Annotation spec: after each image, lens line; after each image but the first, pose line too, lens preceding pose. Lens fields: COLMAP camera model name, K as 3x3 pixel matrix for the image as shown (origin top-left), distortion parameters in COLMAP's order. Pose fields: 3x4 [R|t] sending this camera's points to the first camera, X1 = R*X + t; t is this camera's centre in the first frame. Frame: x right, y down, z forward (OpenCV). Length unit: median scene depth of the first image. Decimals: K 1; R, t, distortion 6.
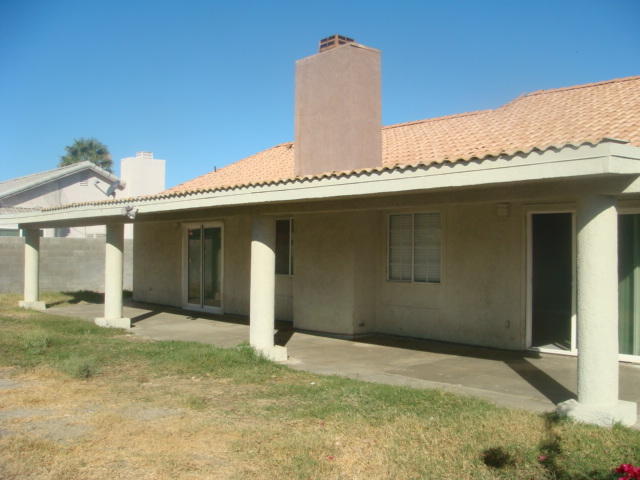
lens RADIAL K [[672.9, 0, 319.7], [0, 672.9, 243.4], [0, 0, 1]] dist [-0.121905, 0.000000]
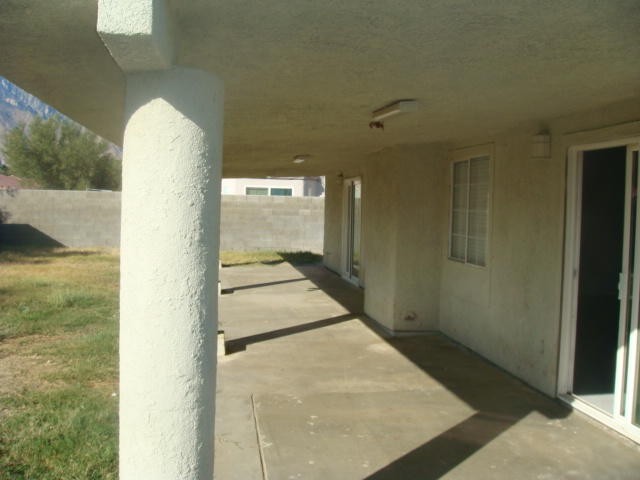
lens RADIAL K [[672.9, 0, 320.2], [0, 672.9, 238.9], [0, 0, 1]] dist [-0.121905, 0.000000]
pose [[0.840990, 0.040173, -0.539558, 0.360643], [-0.013522, 0.998489, 0.053266, 0.001141], [0.540882, -0.037500, 0.840262, 0.356217]]
